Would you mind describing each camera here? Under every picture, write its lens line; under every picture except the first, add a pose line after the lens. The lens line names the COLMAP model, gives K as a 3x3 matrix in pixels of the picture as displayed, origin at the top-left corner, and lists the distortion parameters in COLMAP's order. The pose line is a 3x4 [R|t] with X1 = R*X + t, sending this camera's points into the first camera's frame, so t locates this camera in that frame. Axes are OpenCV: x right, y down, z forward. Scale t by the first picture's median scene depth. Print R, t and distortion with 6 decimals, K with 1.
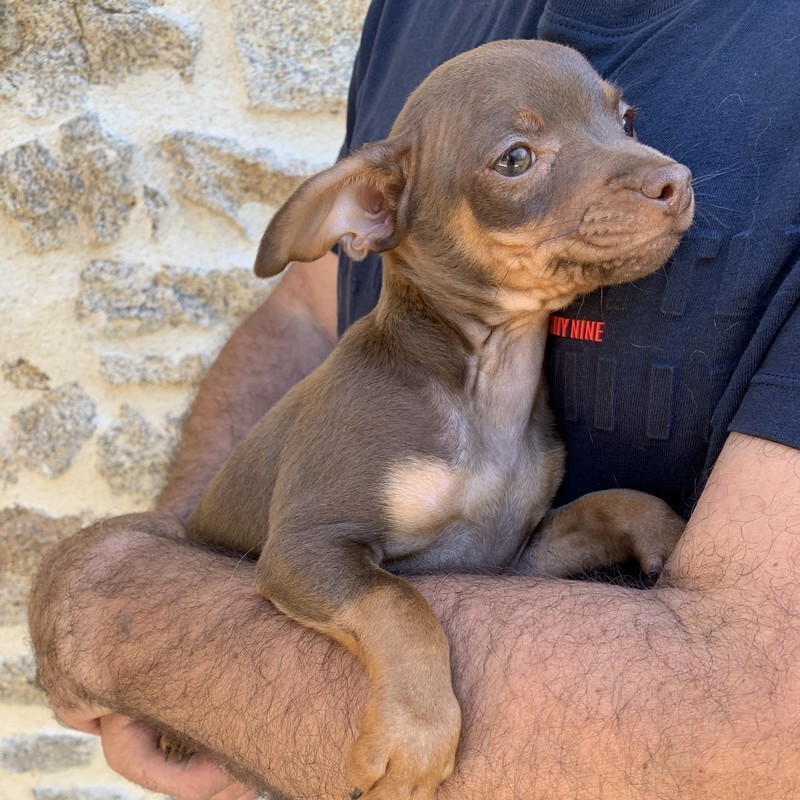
lens RADIAL K [[926.7, 0, 400.1], [0, 926.7, 400.5], [0, 0, 1]] dist [0.039213, 0.000000]
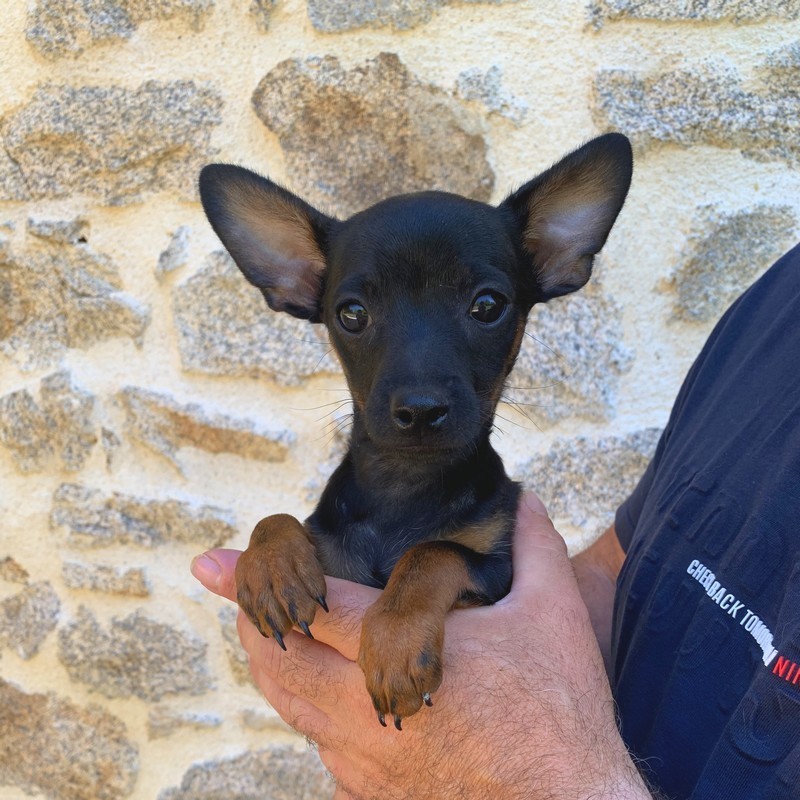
lens RADIAL K [[926.7, 0, 400.3], [0, 926.7, 400.0], [0, 0, 1]] dist [0.039213, 0.000000]
pose [[0.943290, 0.069450, -0.324624, 0.479418], [-0.120642, 0.982729, -0.140315, -0.143703], [0.309273, 0.171521, 0.935377, -0.014760]]
